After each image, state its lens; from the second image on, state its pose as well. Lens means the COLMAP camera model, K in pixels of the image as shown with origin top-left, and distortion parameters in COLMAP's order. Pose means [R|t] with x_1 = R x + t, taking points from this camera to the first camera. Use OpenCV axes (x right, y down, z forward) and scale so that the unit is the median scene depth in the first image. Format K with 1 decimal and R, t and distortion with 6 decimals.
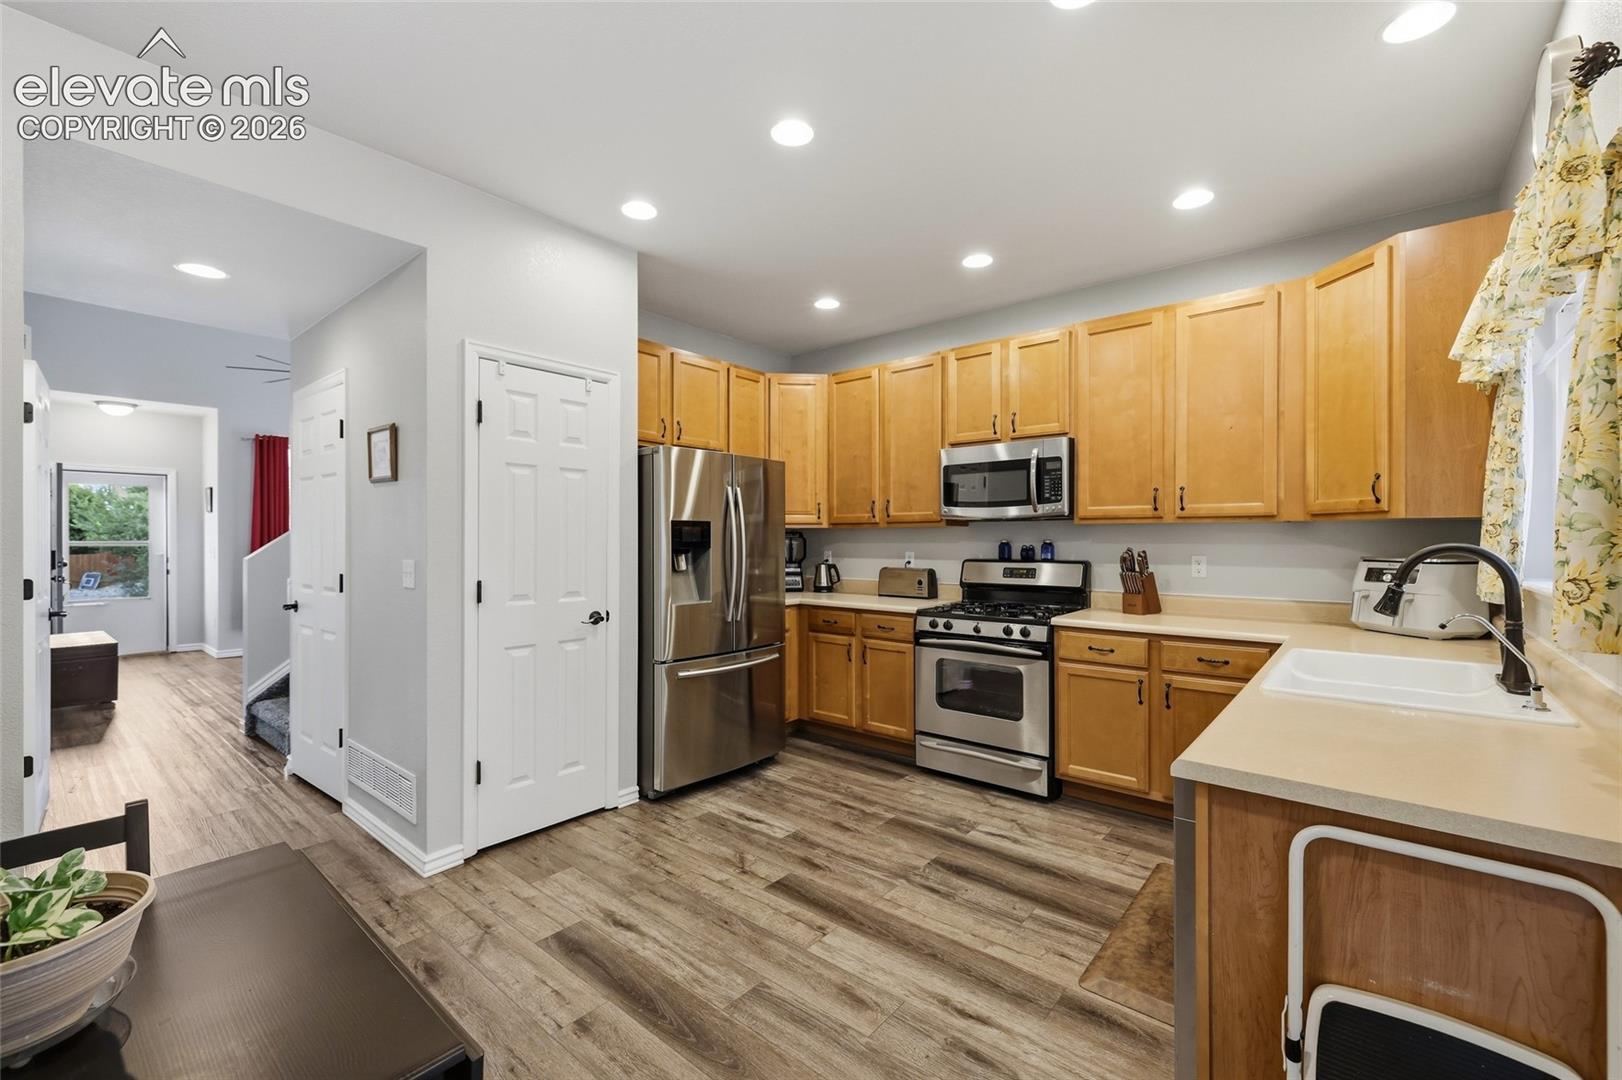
lens RADIAL K [[682.3, 0, 797.0], [0, 682.3, 541.5], [0, 0, 1]] dist [0.001171, 0.000000]
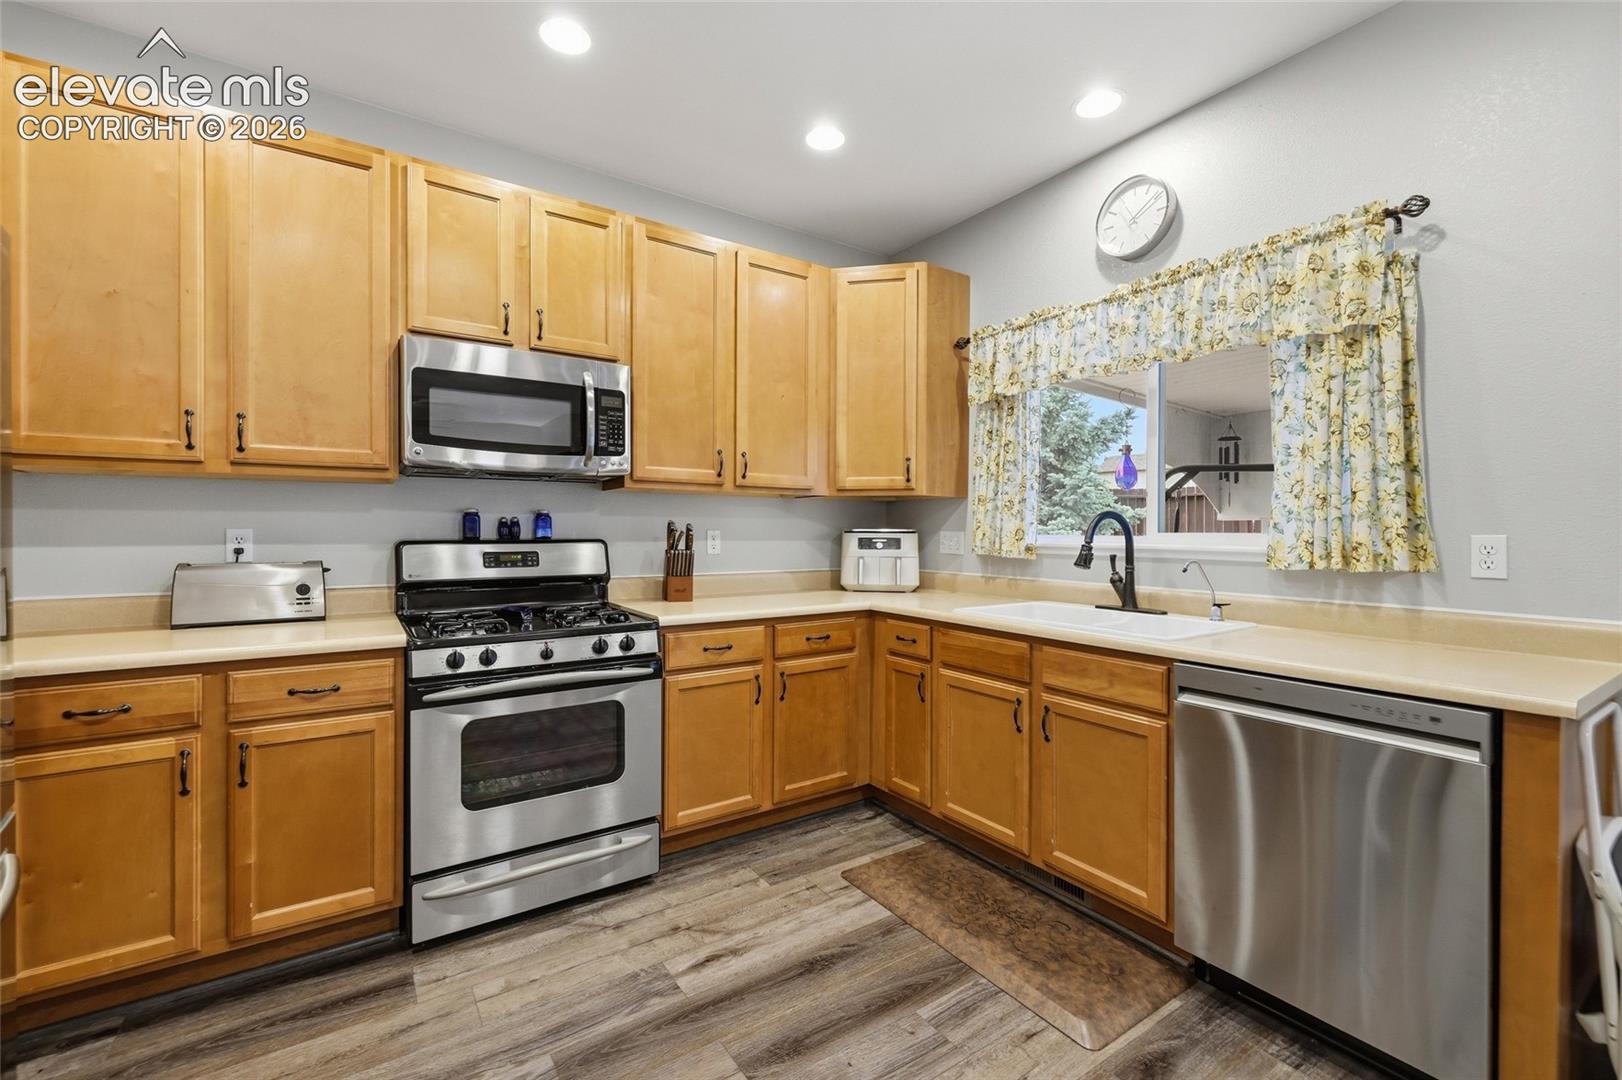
lens RADIAL K [[682.3, 0, 804.8], [0, 682.3, 535.3], [0, 0, 1]] dist [0.000719, 0.000039]
pose [[0.268106, -0.005061, 0.963376, -0.261722], [0.000901, 0.999987, 0.005003, 0.023390], [-0.963389, -0.000473, 0.268107, 0.650340]]
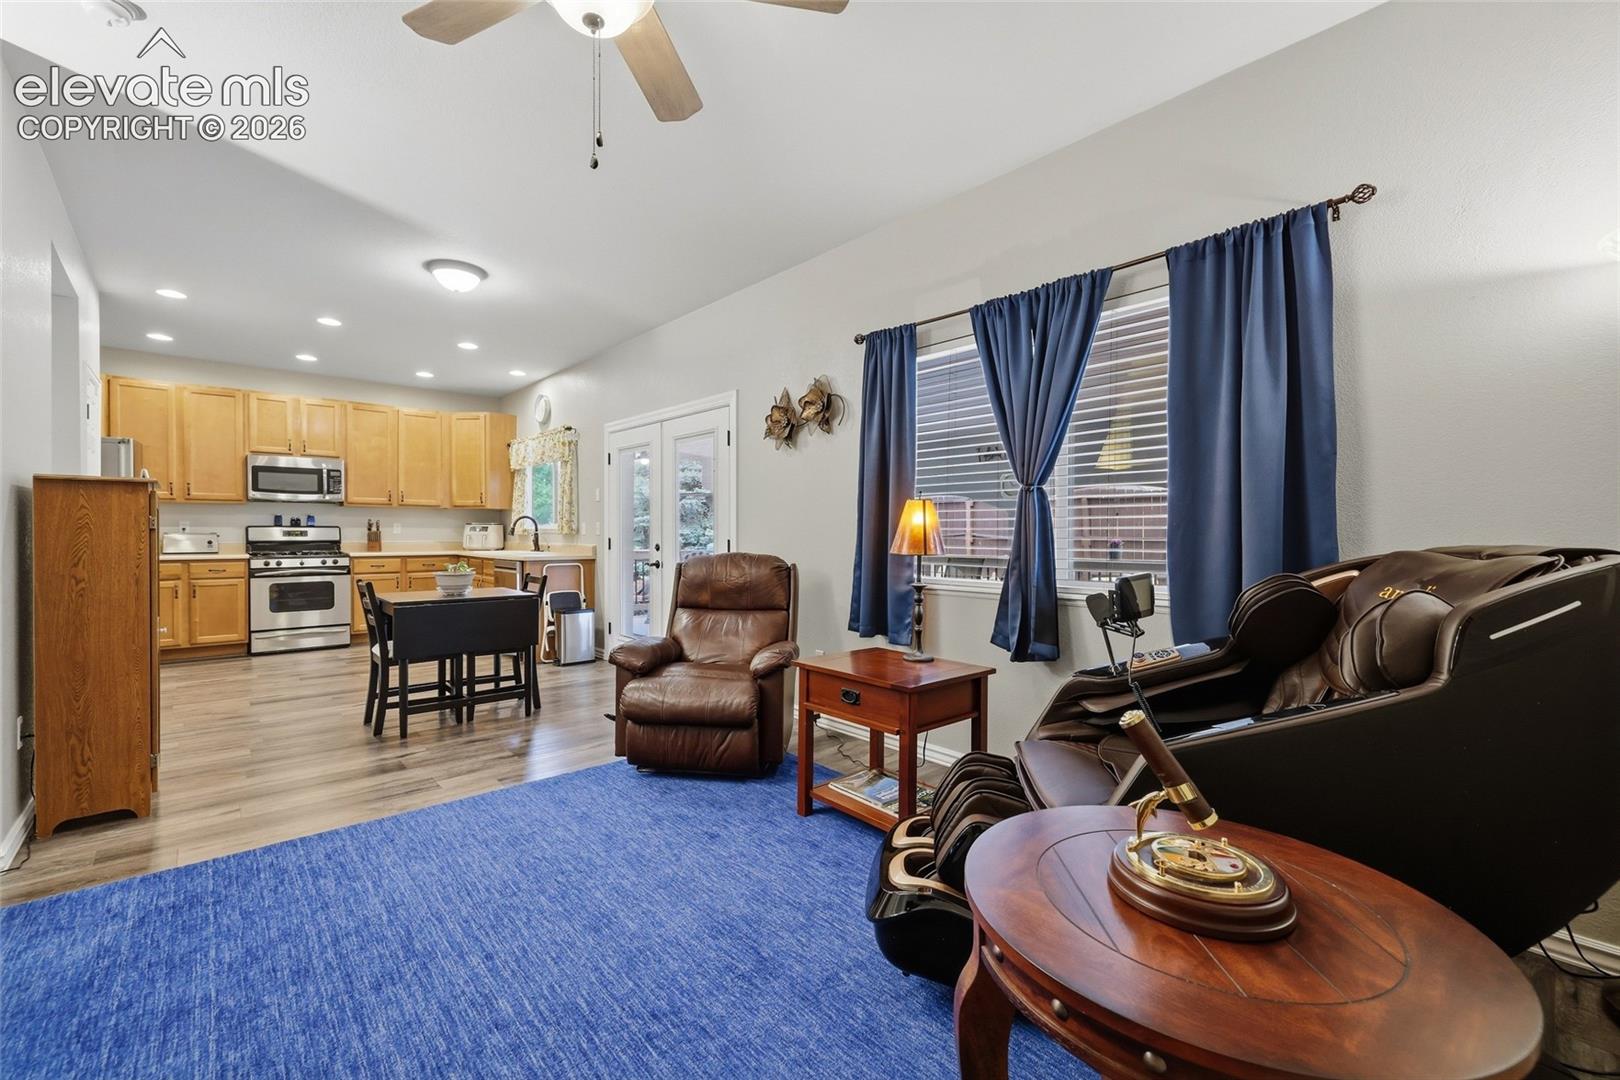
lens RADIAL K [[681.5, 0, 810.0], [0, 681.5, 540.0], [0, 0, 1]] dist [-0.000131, -0.000093]
pose [[0.128757, -0.010120, 0.991625, -1.380919], [0.002513, 0.999948, 0.009879, 0.056666], [-0.991673, 0.001220, 0.128775, -0.561708]]
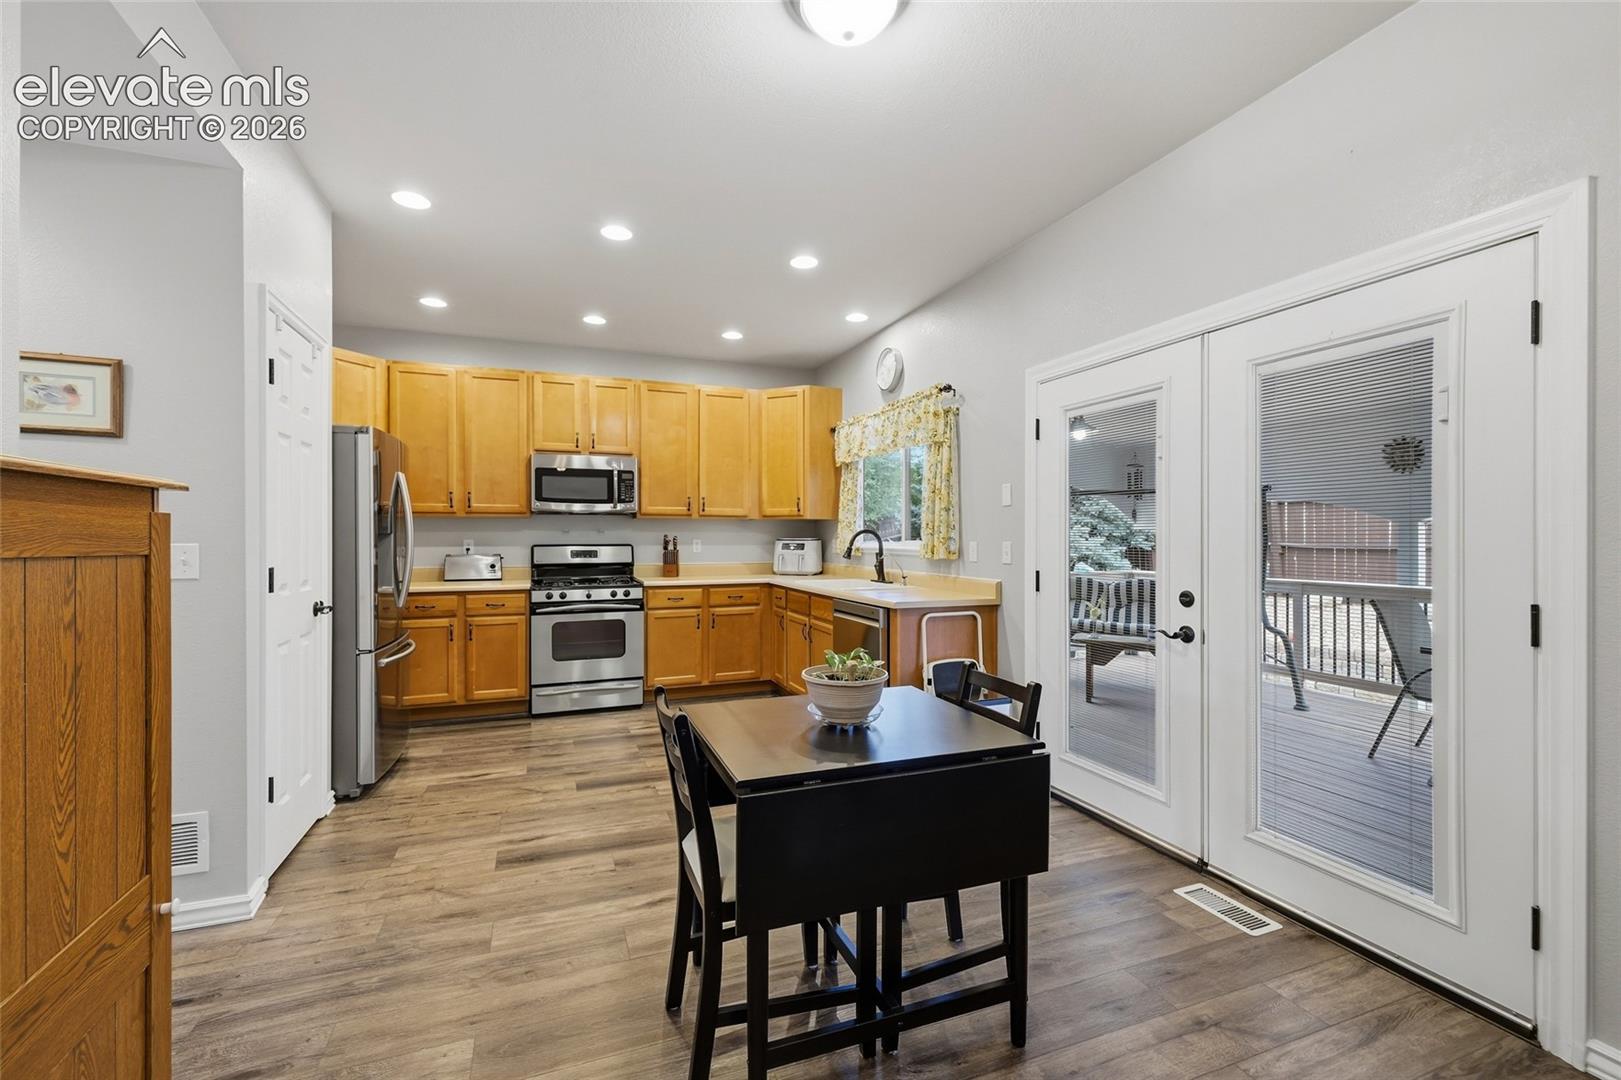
lens RADIAL K [[681.9, 0, 810.5], [0, 681.9, 540.0], [0, 0, 1]] dist [-0.000131, -0.000093]
pose [[0.466975, -0.003733, 0.884262, -0.739982], [0.003630, 0.999991, 0.002305, 0.020052], [-0.884263, 0.002134, 0.466985, -0.002157]]
